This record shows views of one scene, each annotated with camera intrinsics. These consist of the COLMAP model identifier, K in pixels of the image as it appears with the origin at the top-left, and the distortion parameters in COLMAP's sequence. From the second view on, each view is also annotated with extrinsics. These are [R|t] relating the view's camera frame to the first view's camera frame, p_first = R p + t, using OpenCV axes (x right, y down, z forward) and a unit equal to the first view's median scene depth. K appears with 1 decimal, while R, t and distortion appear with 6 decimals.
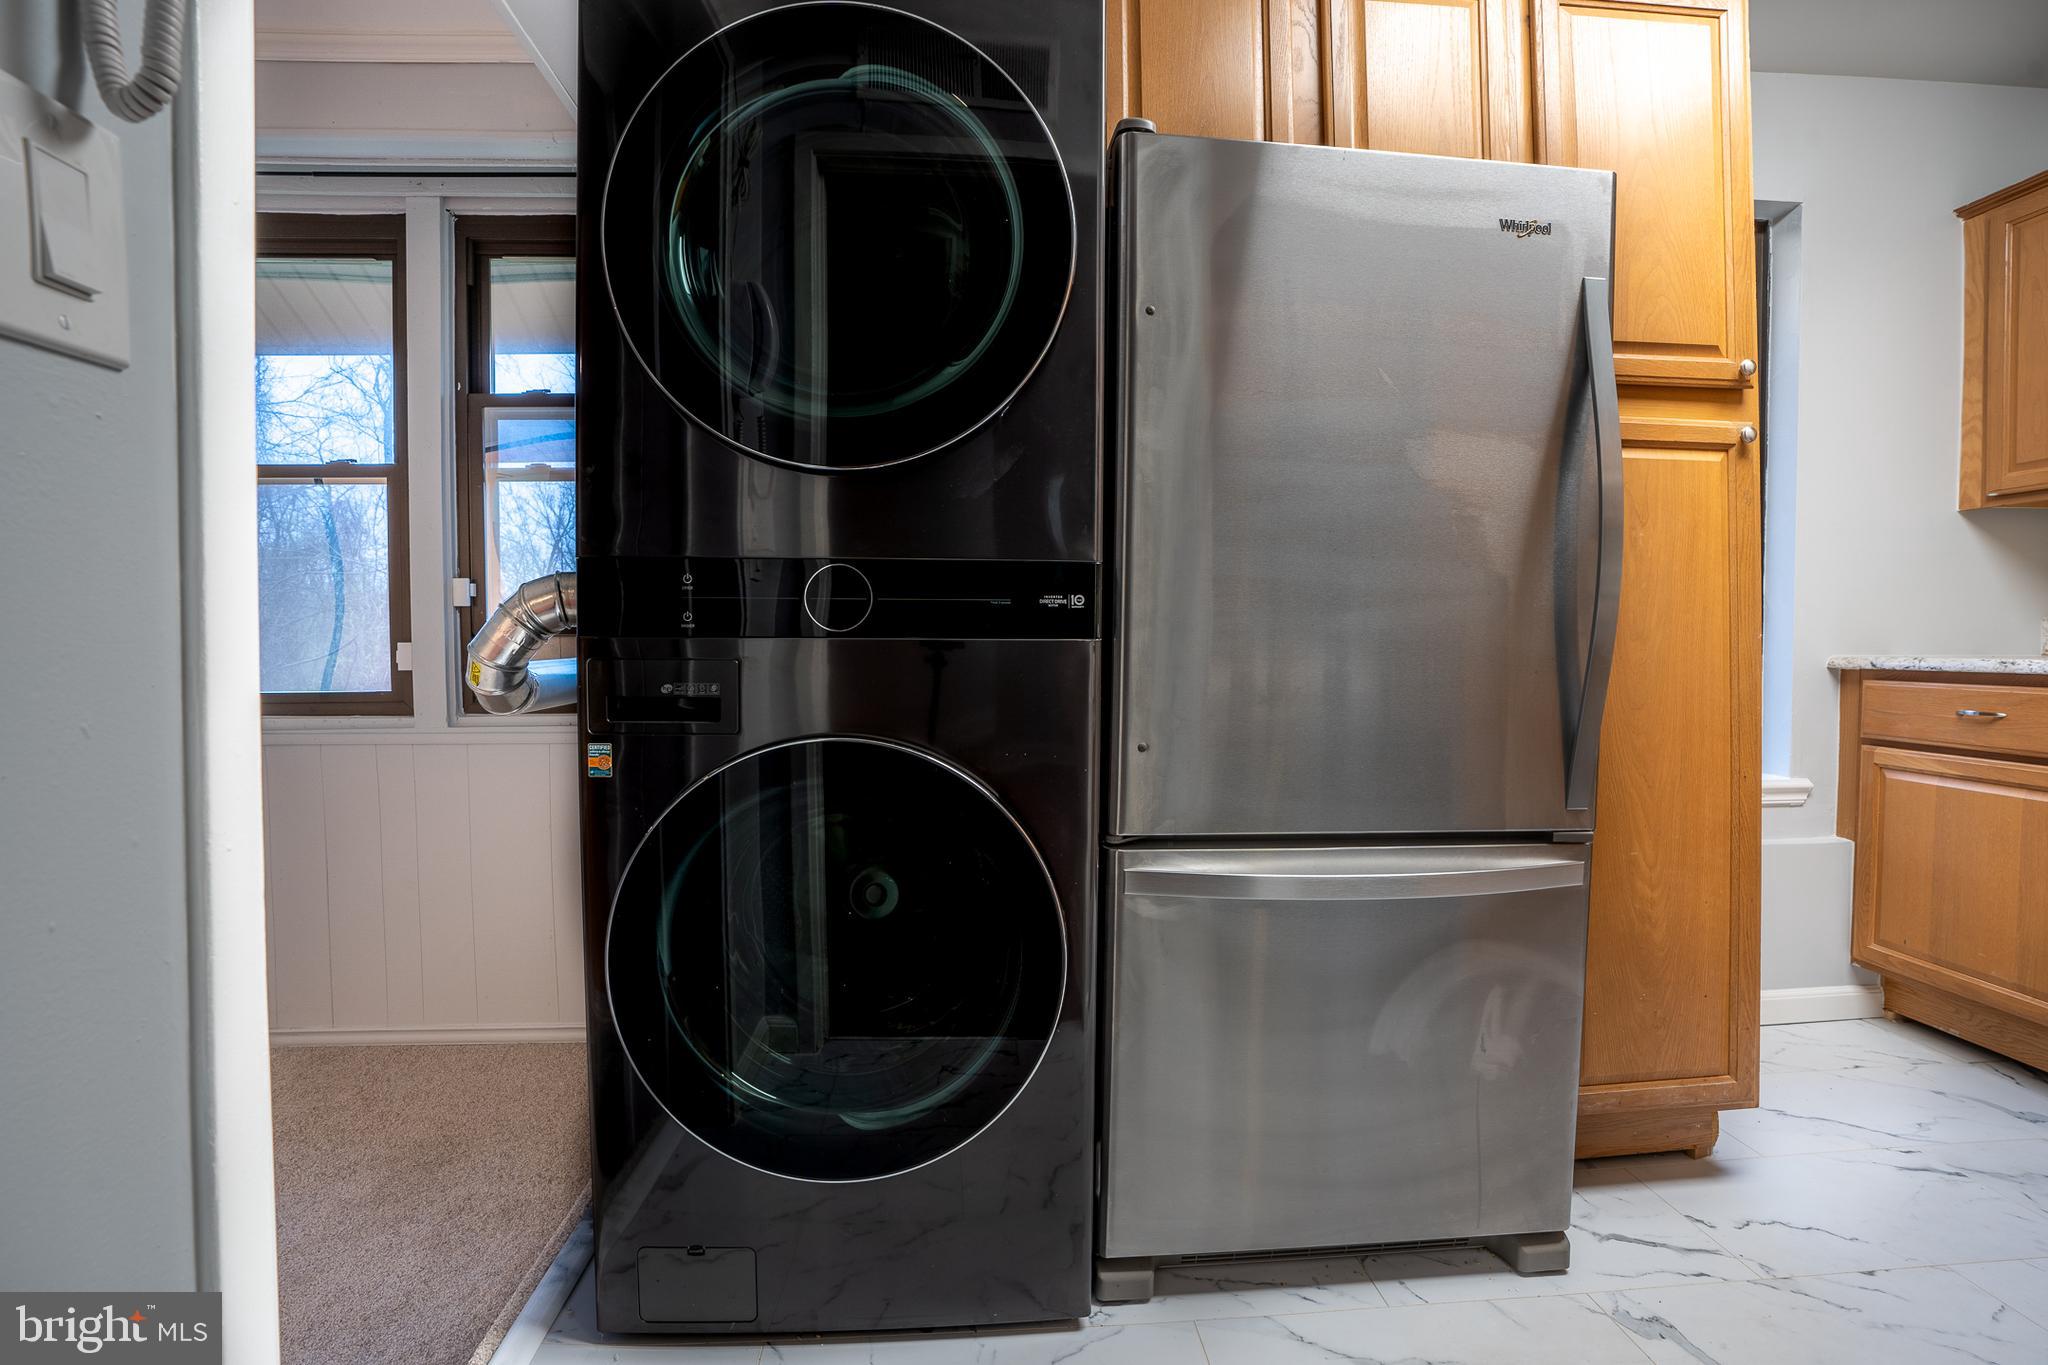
lens RADIAL K [[945.2, 0, 1022.2], [0, 945.2, 671.6], [0, 0, 1]] dist [0.000860, -0.000040]
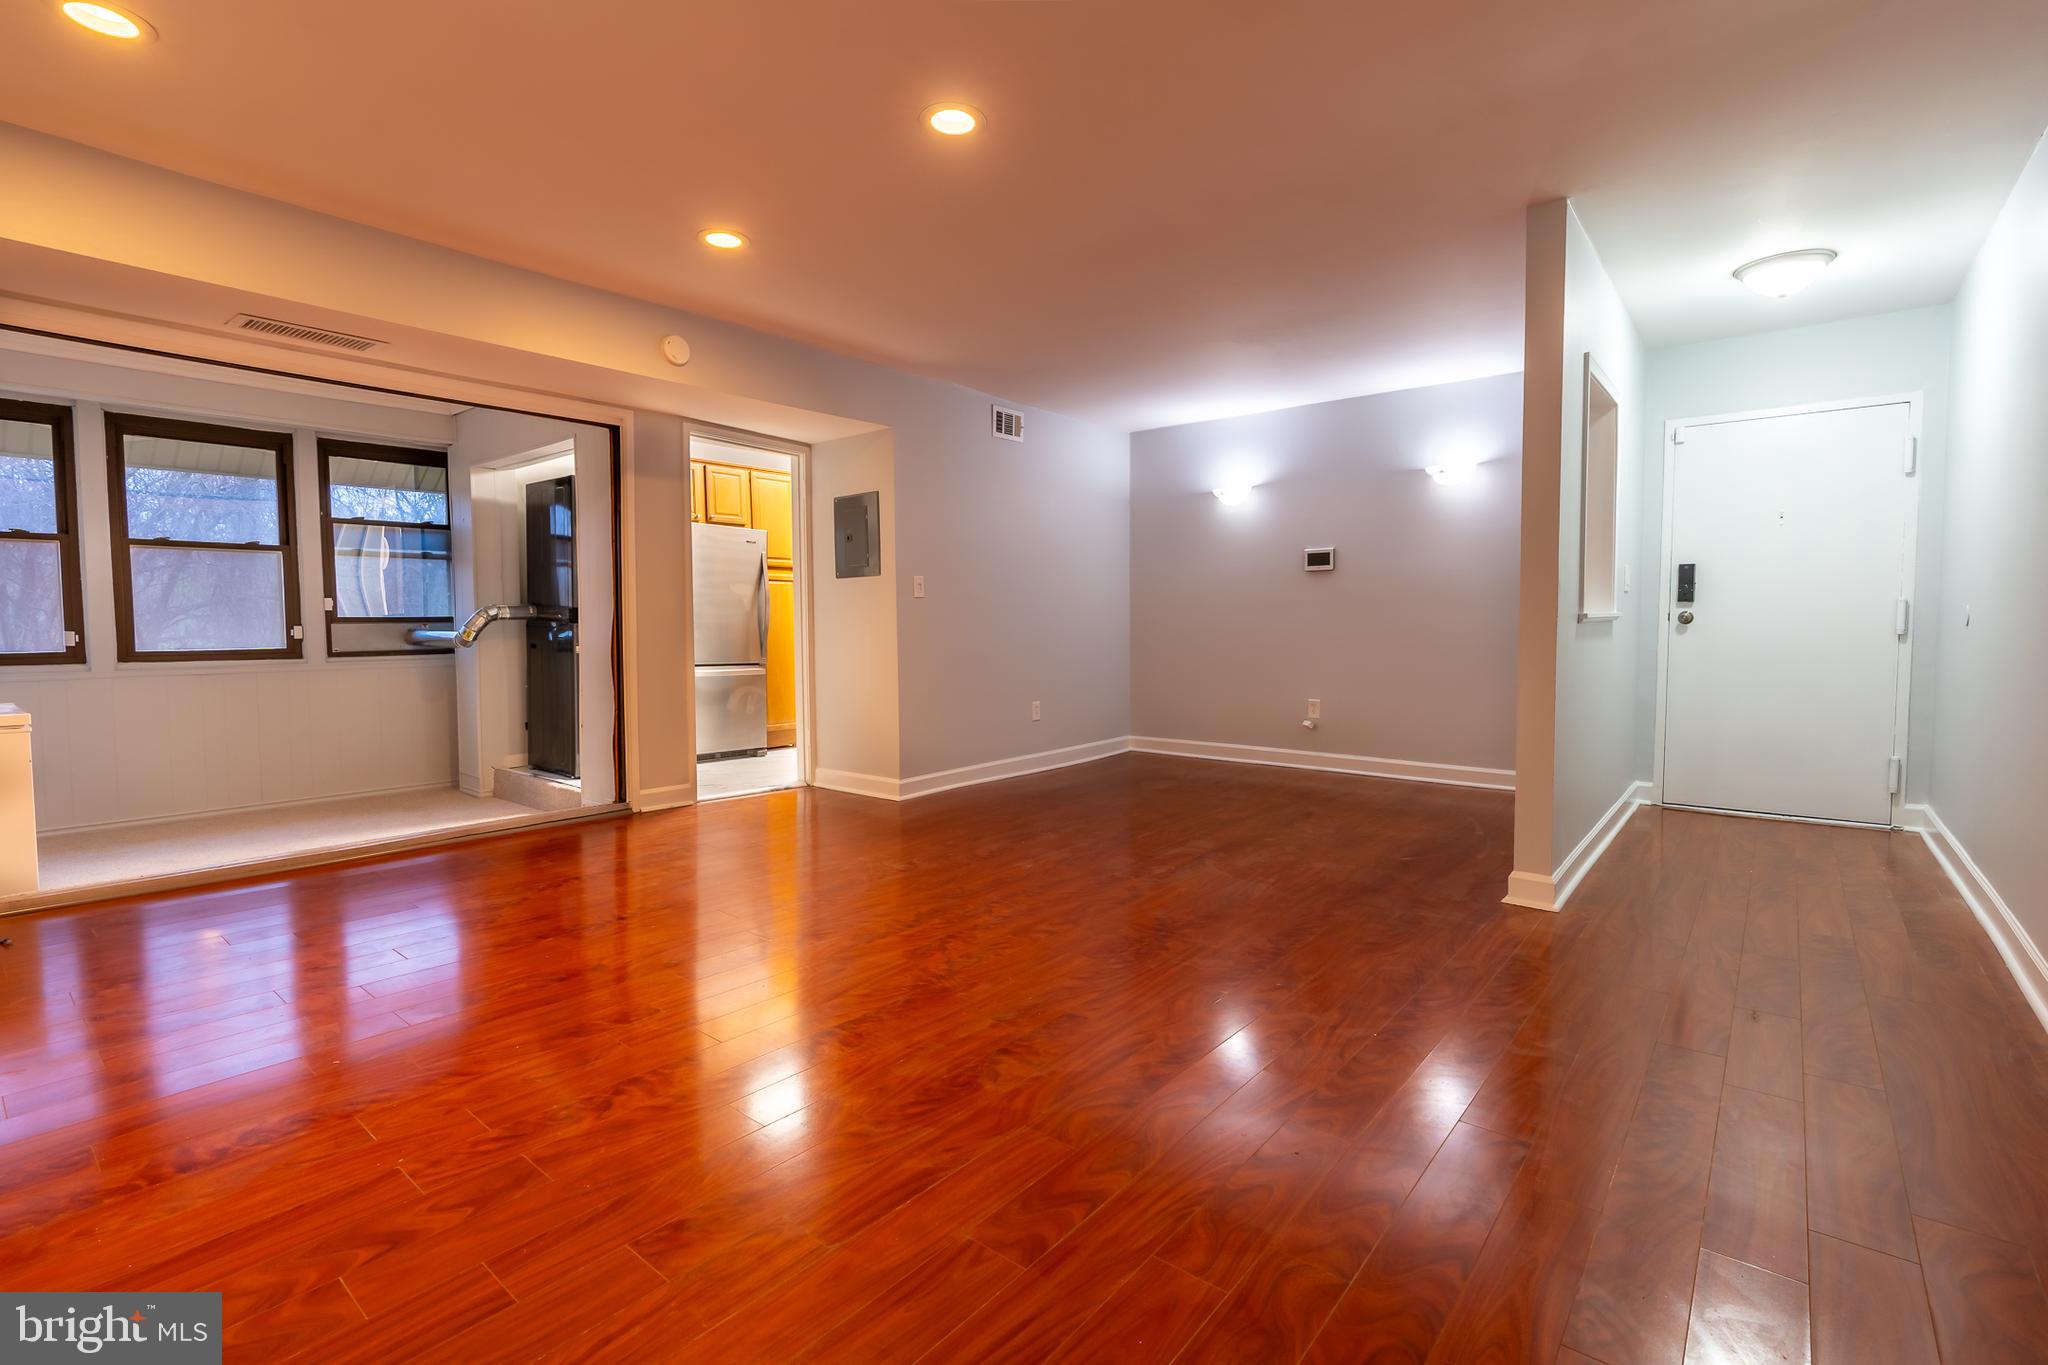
lens RADIAL K [[948.2, 0, 1027.8], [0, 948.2, 665.5], [0, 0, 1]] dist [-0.000338, -0.000067]
pose [[0.667143, -0.038001, 0.743960, -1.176201], [0.020772, 0.999259, 0.032414, 0.026316], [-0.744640, -0.006171, 0.667438, -1.800298]]
